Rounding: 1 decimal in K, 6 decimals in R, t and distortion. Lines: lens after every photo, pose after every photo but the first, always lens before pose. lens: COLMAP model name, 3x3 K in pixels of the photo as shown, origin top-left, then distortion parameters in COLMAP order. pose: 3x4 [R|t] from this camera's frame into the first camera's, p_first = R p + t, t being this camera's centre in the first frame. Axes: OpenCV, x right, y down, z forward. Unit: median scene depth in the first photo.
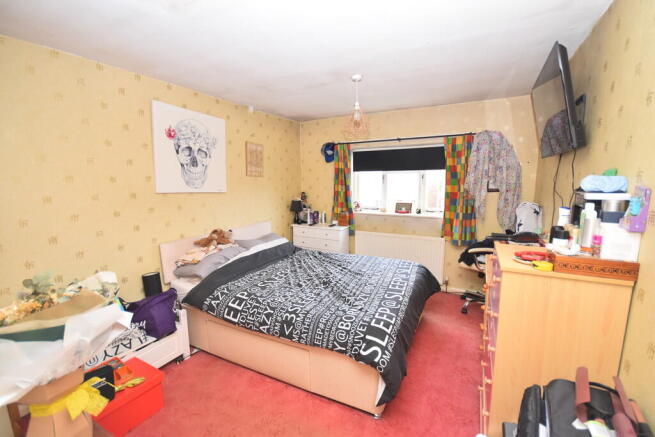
lens RADIAL K [[285.6, 0, 327.5], [0, 285.6, 218.5], [0, 0, 1]] dist [0.052744, -0.031420]
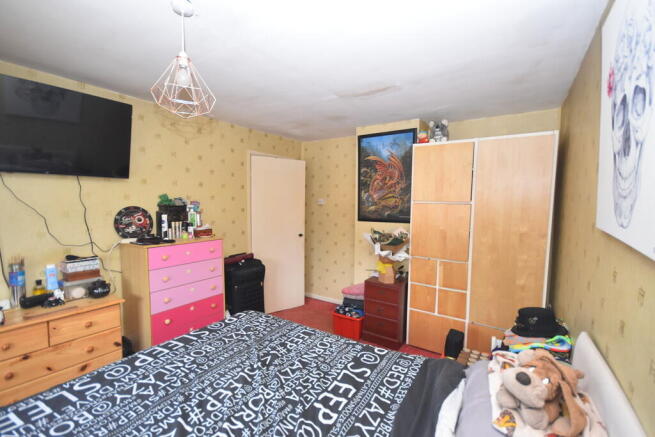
lens RADIAL K [[285.6, 0, 327.5], [0, 285.6, 218.5], [0, 0, 1]] dist [0.052744, -0.031420]
pose [[-0.996029, -0.005198, 0.088882, -0.217050], [0.012920, 0.979289, 0.202054, -0.222019], [-0.088092, 0.202400, -0.975333, 1.631020]]
